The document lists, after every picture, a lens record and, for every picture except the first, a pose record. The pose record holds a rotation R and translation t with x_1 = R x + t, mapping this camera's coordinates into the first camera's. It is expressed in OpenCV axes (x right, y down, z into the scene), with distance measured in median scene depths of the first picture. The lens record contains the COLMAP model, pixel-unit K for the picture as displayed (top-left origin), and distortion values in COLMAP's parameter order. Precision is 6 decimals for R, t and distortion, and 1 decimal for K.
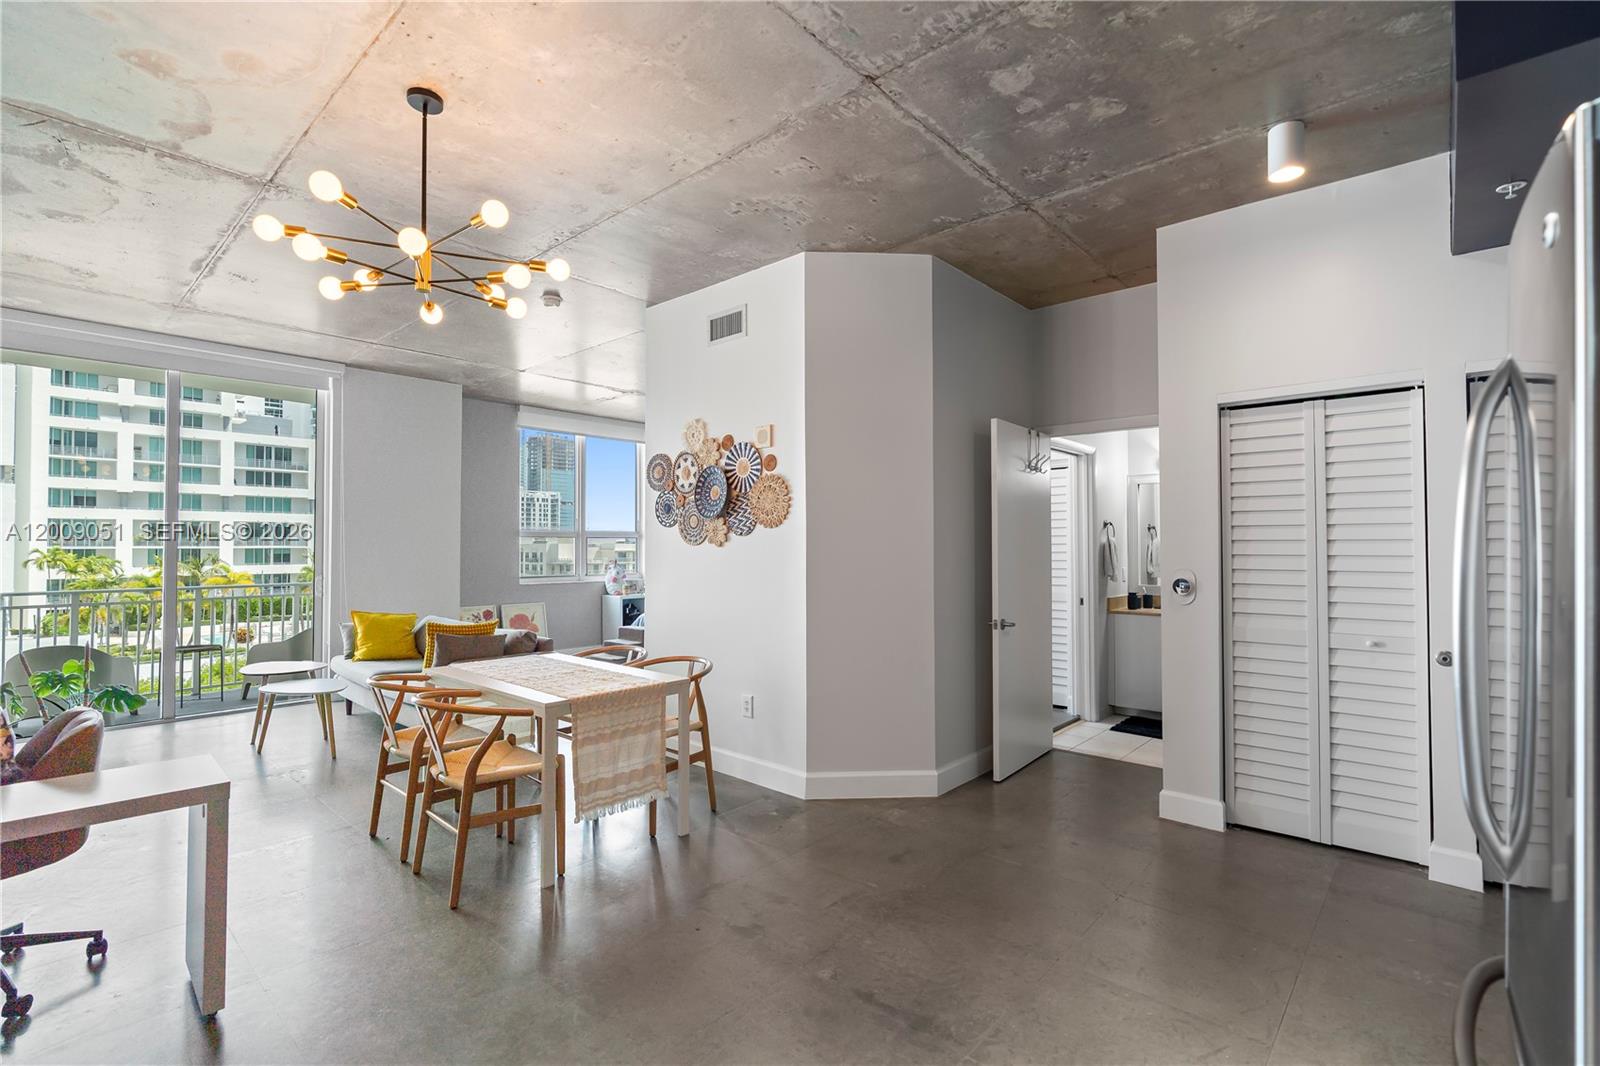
lens RADIAL K [[725.0, 0, 795.7], [0, 725.0, 532.3], [0, 0, 1]] dist [-0.010792, 0.004380]
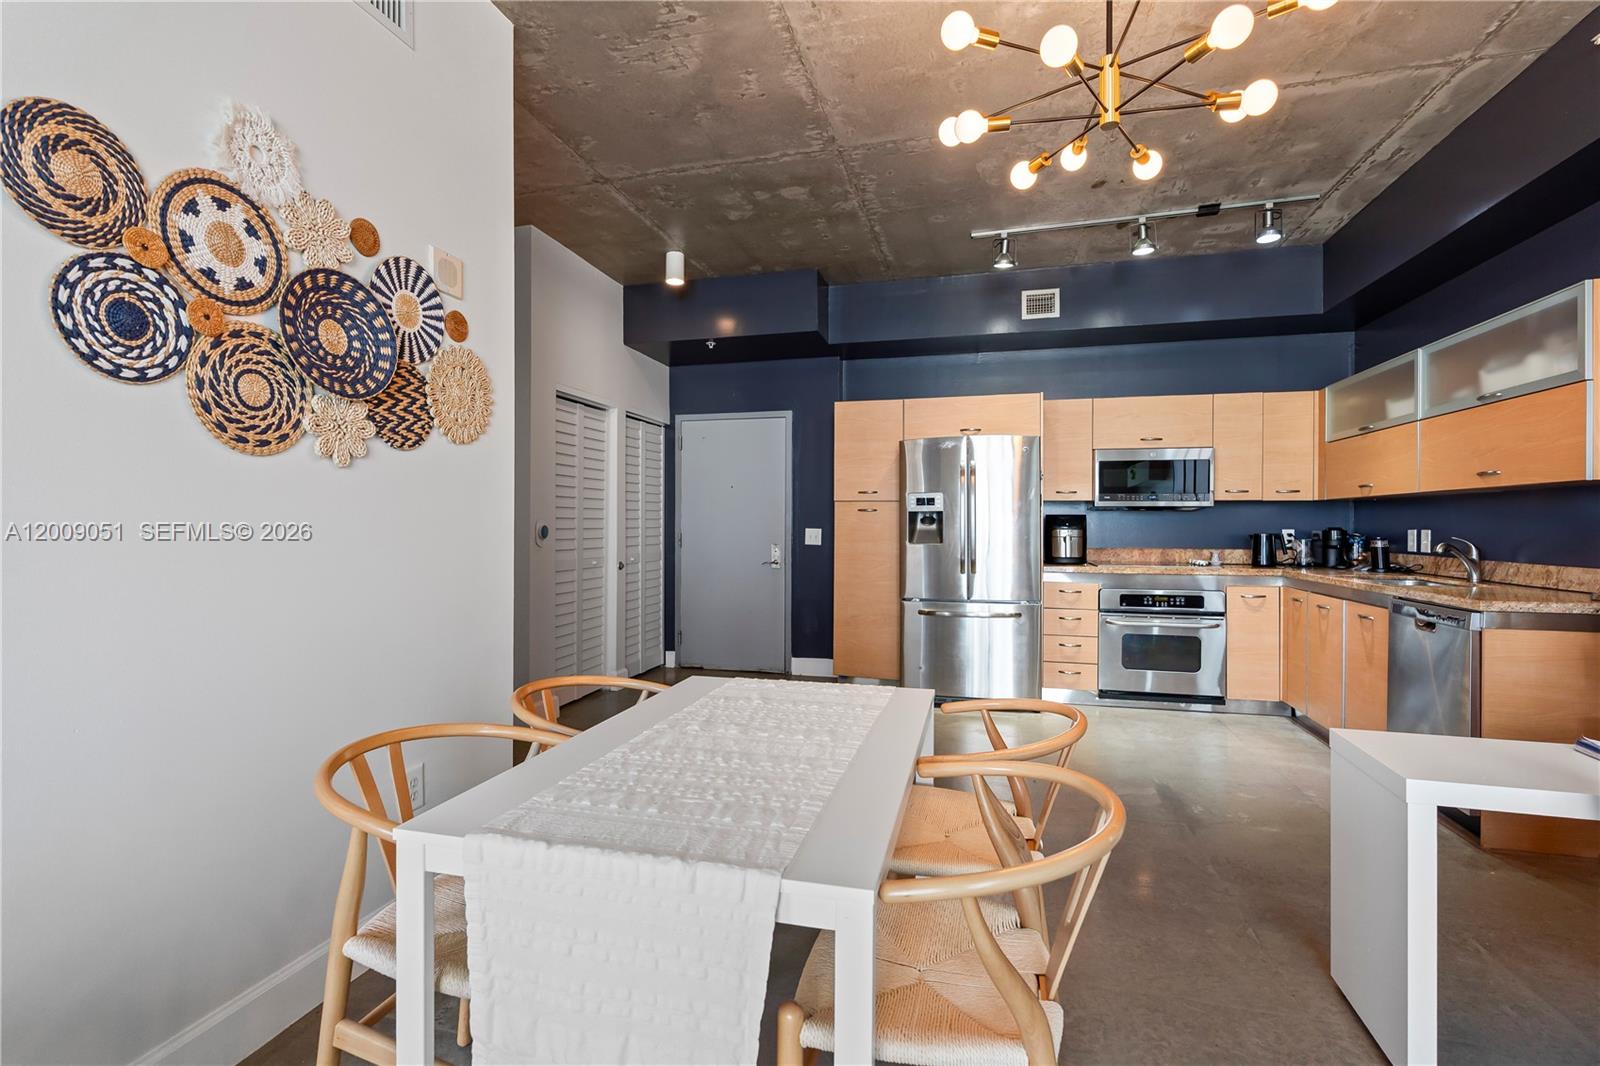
lens RADIAL K [[725.0, 0, 795.6], [0, 725.0, 525.6], [0, 0, 1]] dist [-0.010792, 0.004380]
pose [[-0.454095, -0.001790, 0.890952, -0.035048], [-0.018359, 0.999804, -0.007348, 0.003050], [-0.890764, -0.019693, -0.454039, 0.054930]]
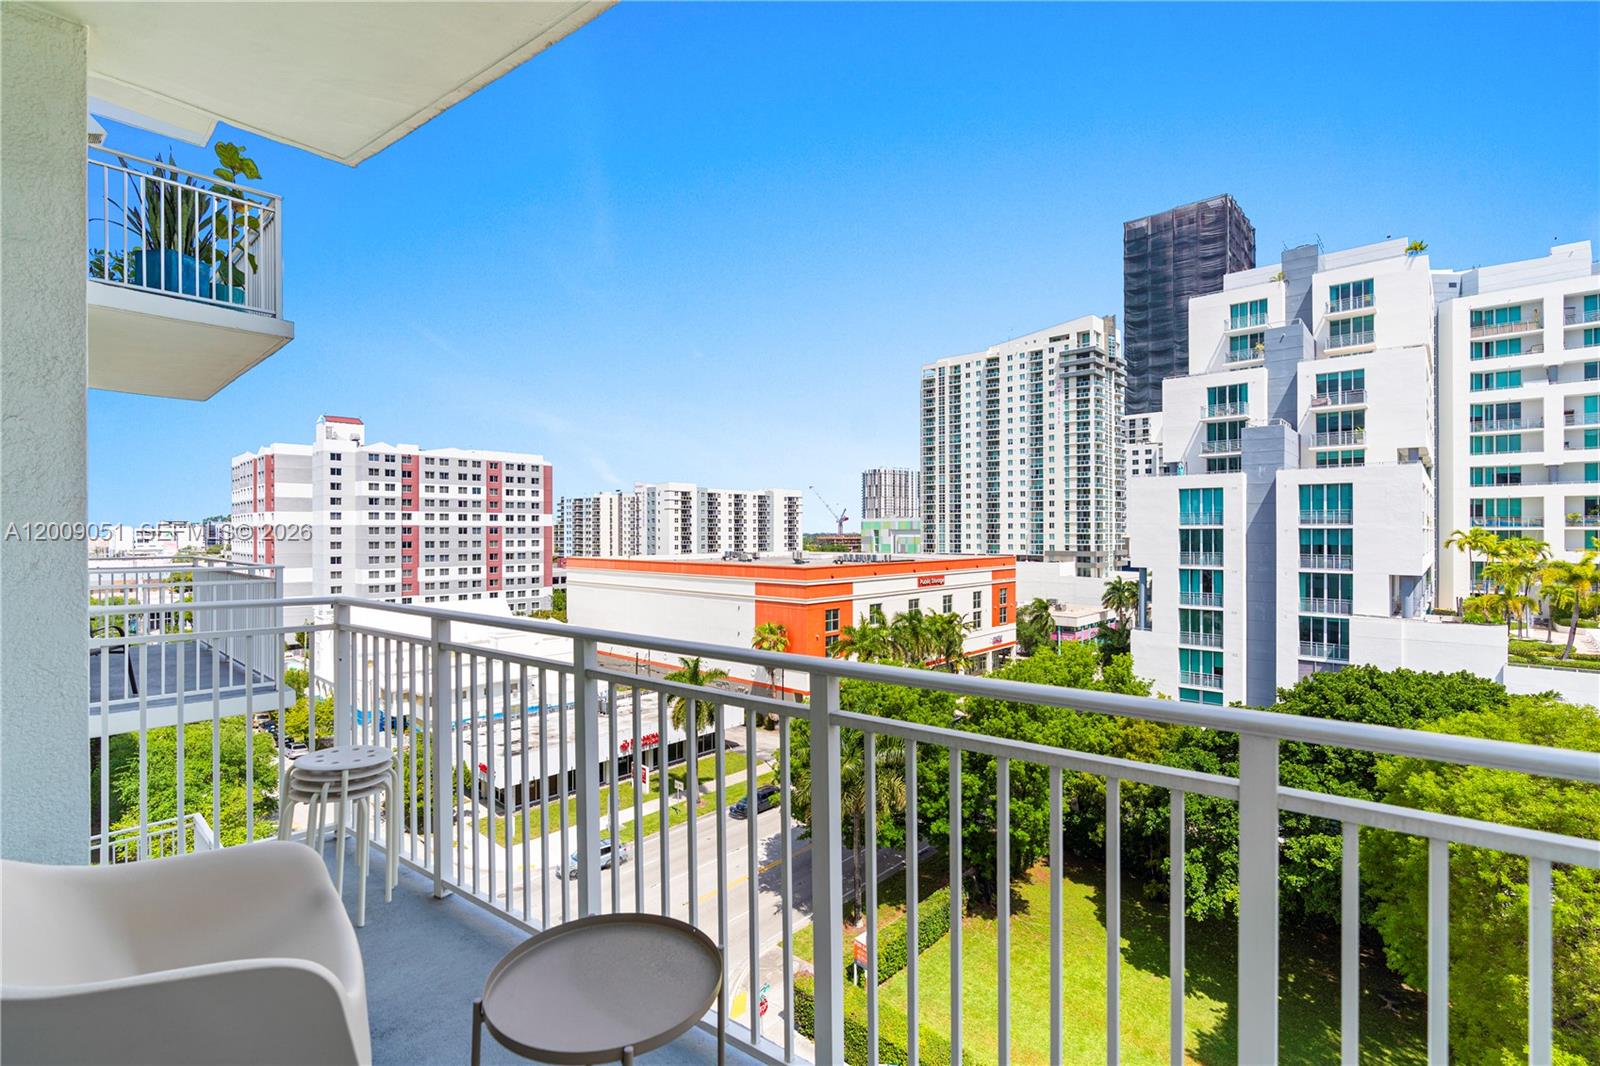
lens RADIAL K [[725.0, 0, 795.8], [0, 725.0, 533.0], [0, 0, 1]] dist [-0.010792, 0.004380]
pose [[-0.008385, 0.004095, -0.999956, -0.054481], [0.022141, 0.999747, 0.003909, 0.002997], [0.999720, -0.022107, -0.008474, 0.092747]]
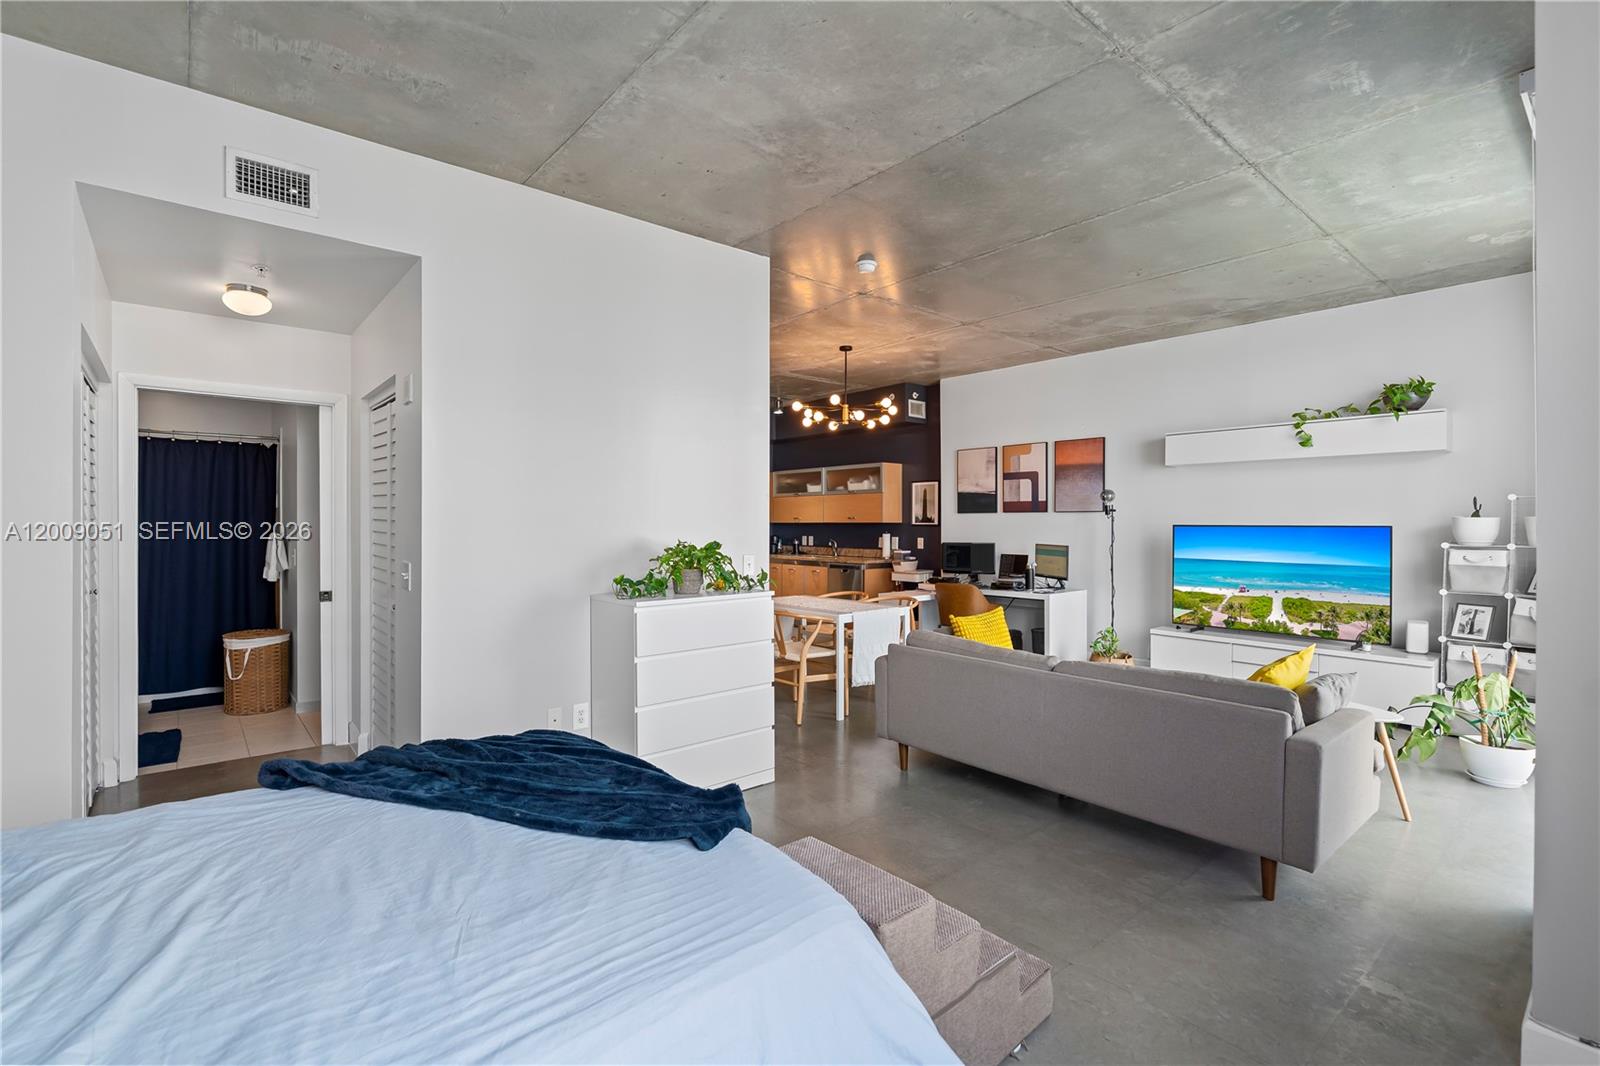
lens RADIAL K [[725.0, 0, 789.0], [0, 725.0, 524.2], [0, 0, 1]] dist [-0.010792, 0.004380]
pose [[-0.990251, -0.001237, 0.139290, -0.023027], [-0.003894, 0.999816, -0.018806, 0.002426], [-0.139241, -0.019166, -0.990073, 0.121136]]
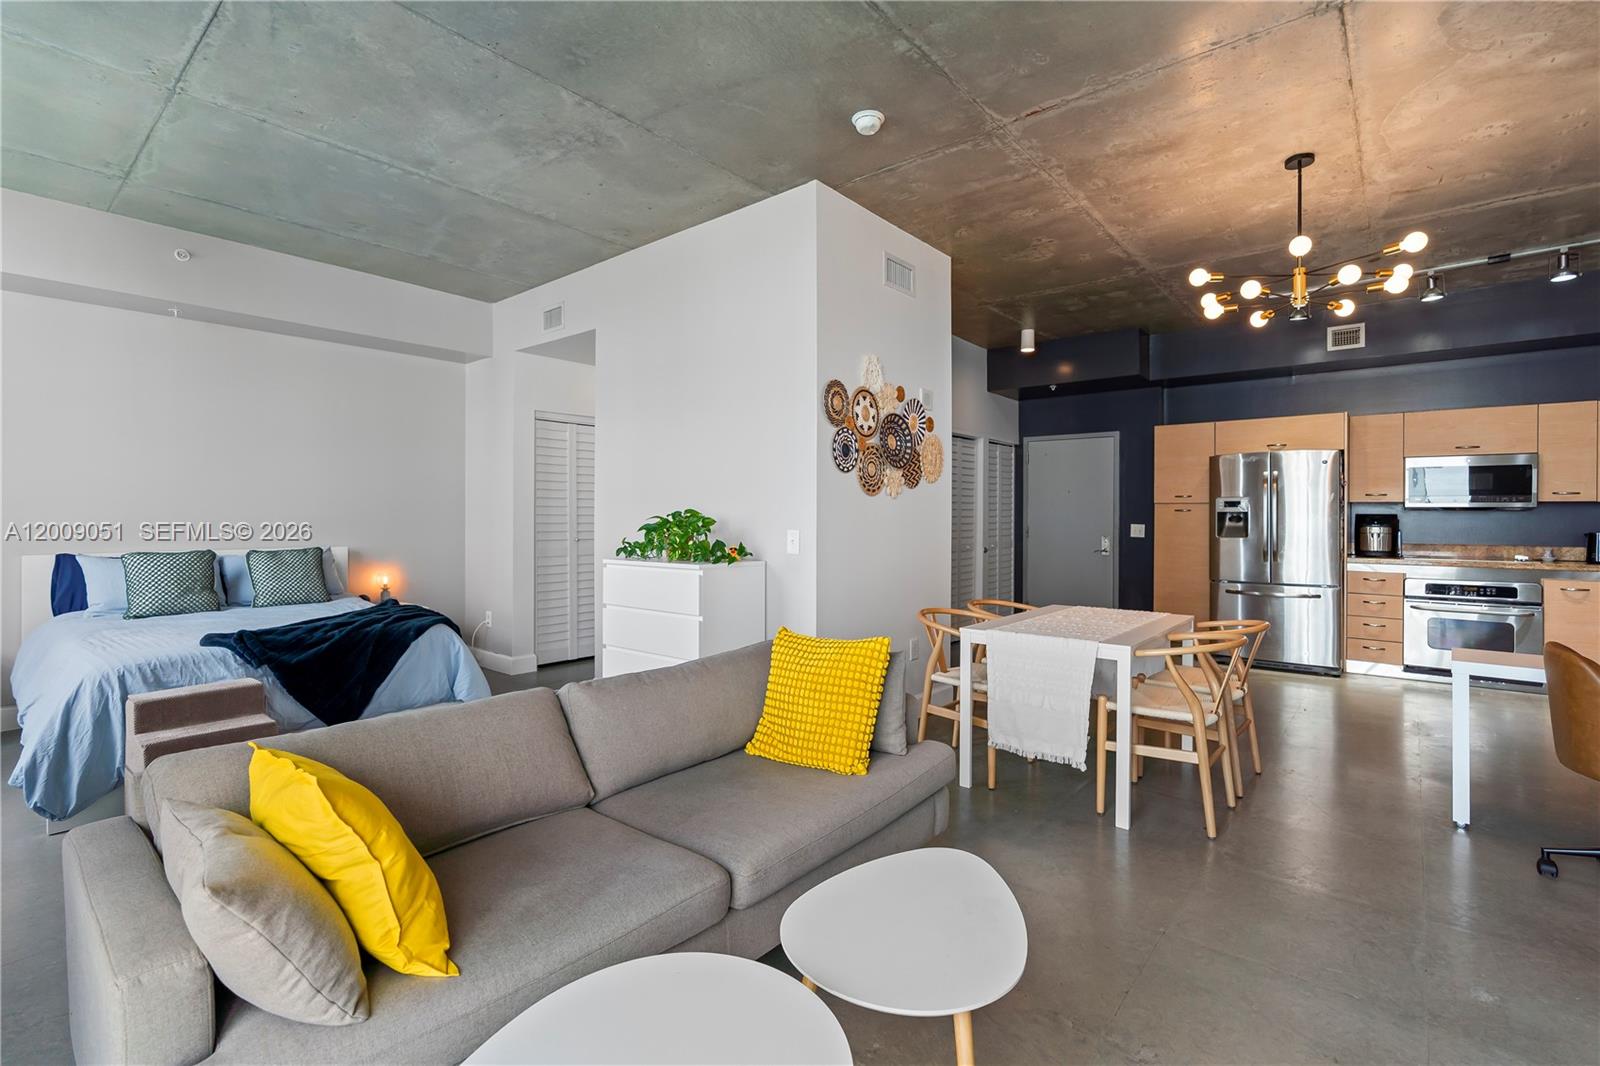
lens RADIAL K [[725.0, 0, 796.5], [0, 725.0, 513.8], [0, 0, 1]] dist [-0.010792, 0.004380]
pose [[-0.033716, 0.001952, 0.999430, -0.061950], [-0.023230, 0.999726, -0.002737, 0.002700], [-0.999161, -0.023309, -0.033662, 0.066944]]
